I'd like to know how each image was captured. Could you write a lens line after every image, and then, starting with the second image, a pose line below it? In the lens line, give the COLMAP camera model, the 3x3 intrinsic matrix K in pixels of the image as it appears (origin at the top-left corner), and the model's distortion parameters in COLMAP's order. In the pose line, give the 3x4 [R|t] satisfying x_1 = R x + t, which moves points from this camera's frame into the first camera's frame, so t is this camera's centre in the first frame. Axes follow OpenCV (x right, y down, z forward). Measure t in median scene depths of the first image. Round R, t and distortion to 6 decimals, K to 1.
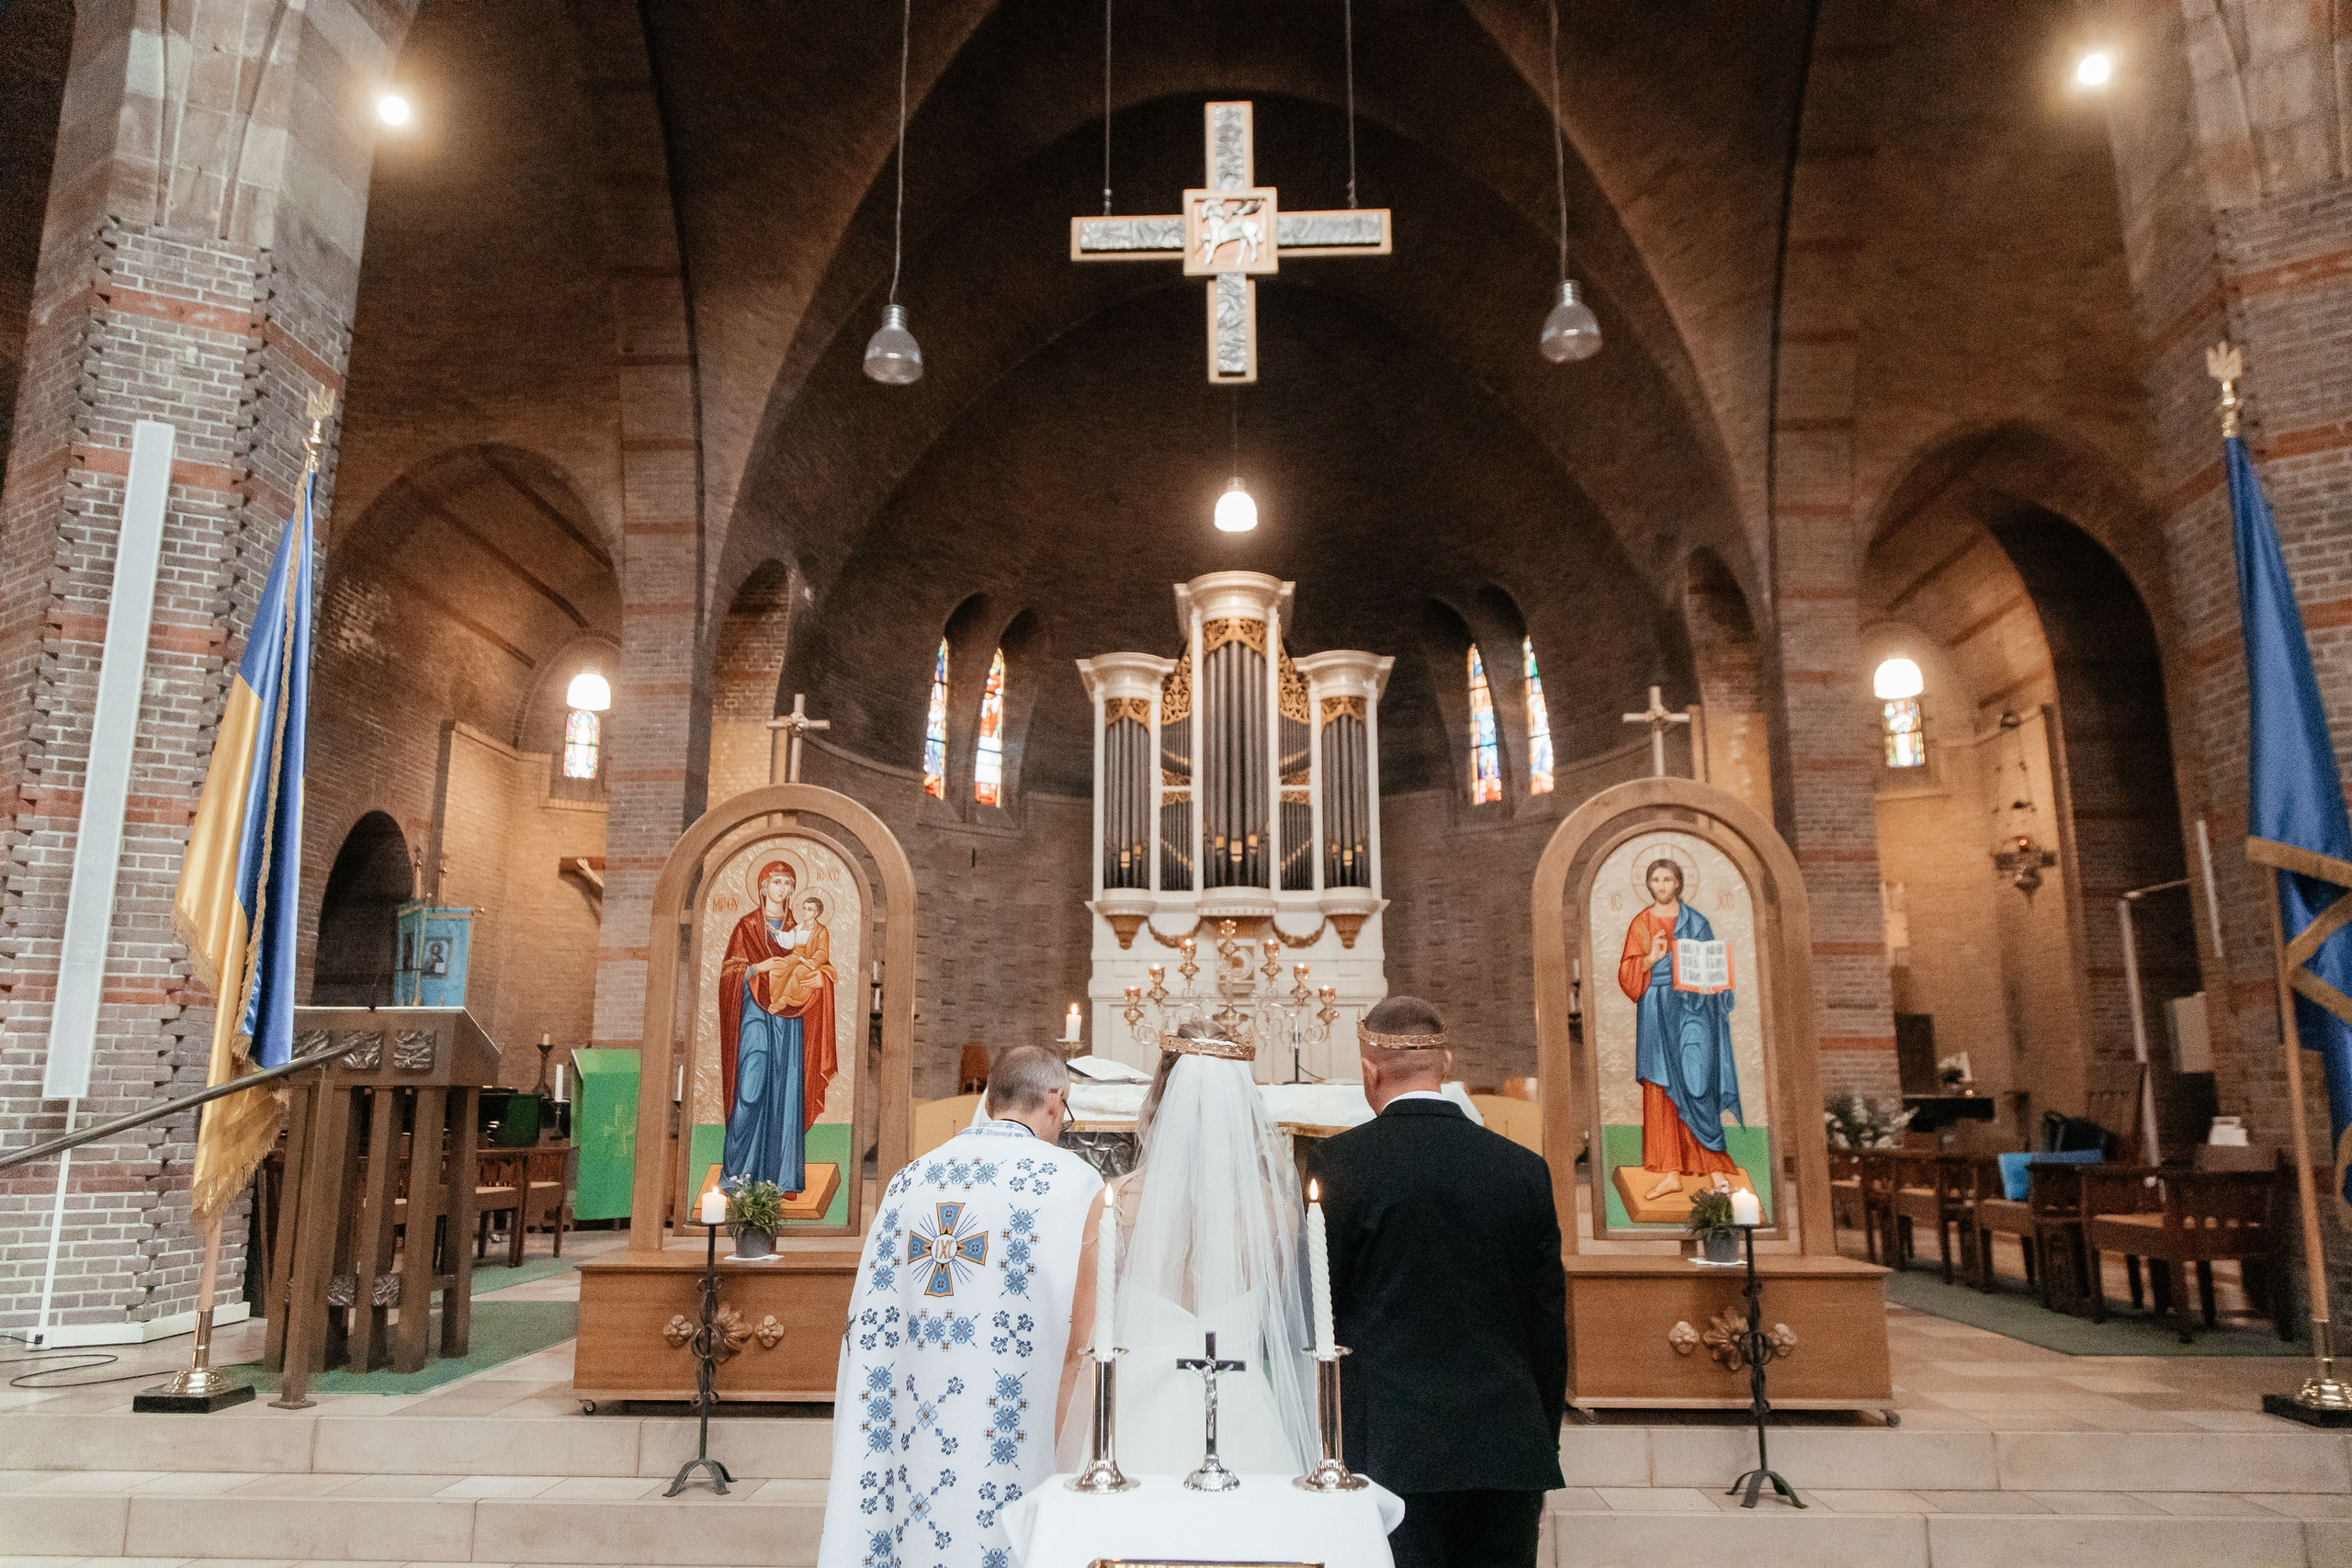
lens RADIAL K [[1652.8, 0, 1176.0], [0, 1652.8, 784.0], [0, 0, 1]] dist [0.000949, -0.000248]
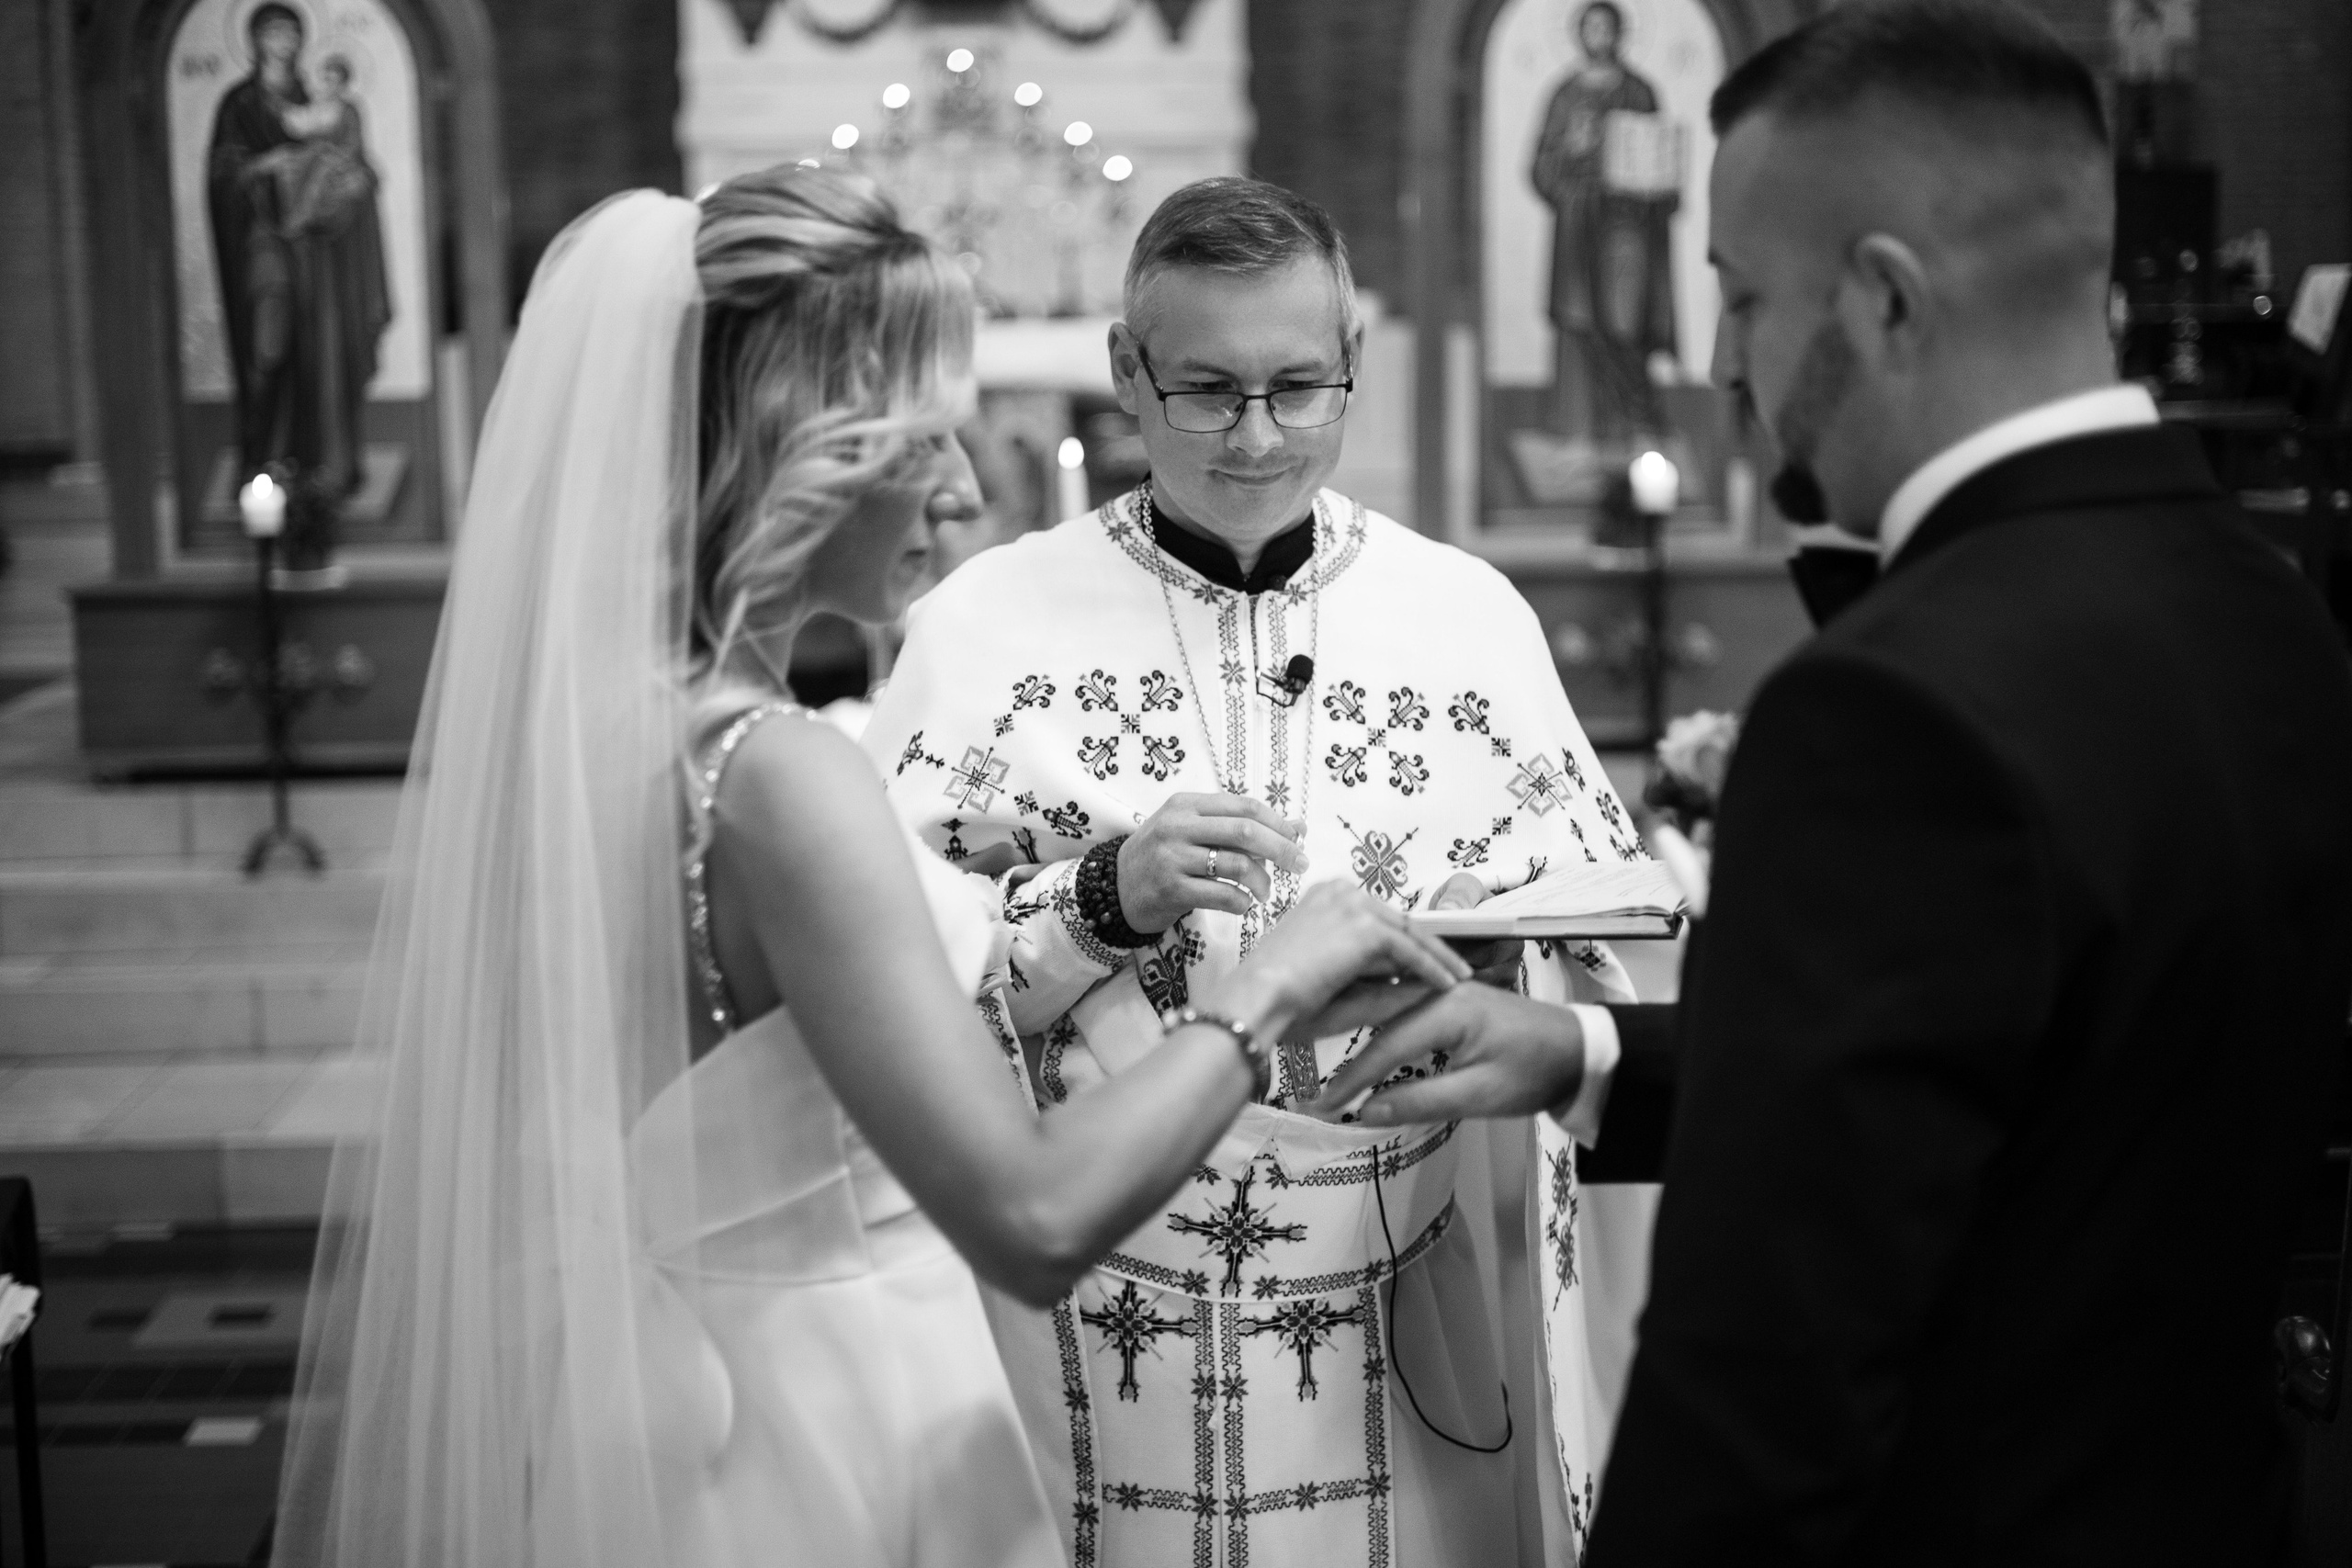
lens RADIAL K [[3590.5, 0, 1176.0], [0, 3590.5, 784.0], [0, 0, 1]] dist [-0.100159, -0.028655]
pose [[0.994894, -0.024598, 0.097886, -0.034794], [-0.007430, 0.949365, 0.314088, -0.111608], [-0.100655, -0.313211, 0.944334, -0.498048]]
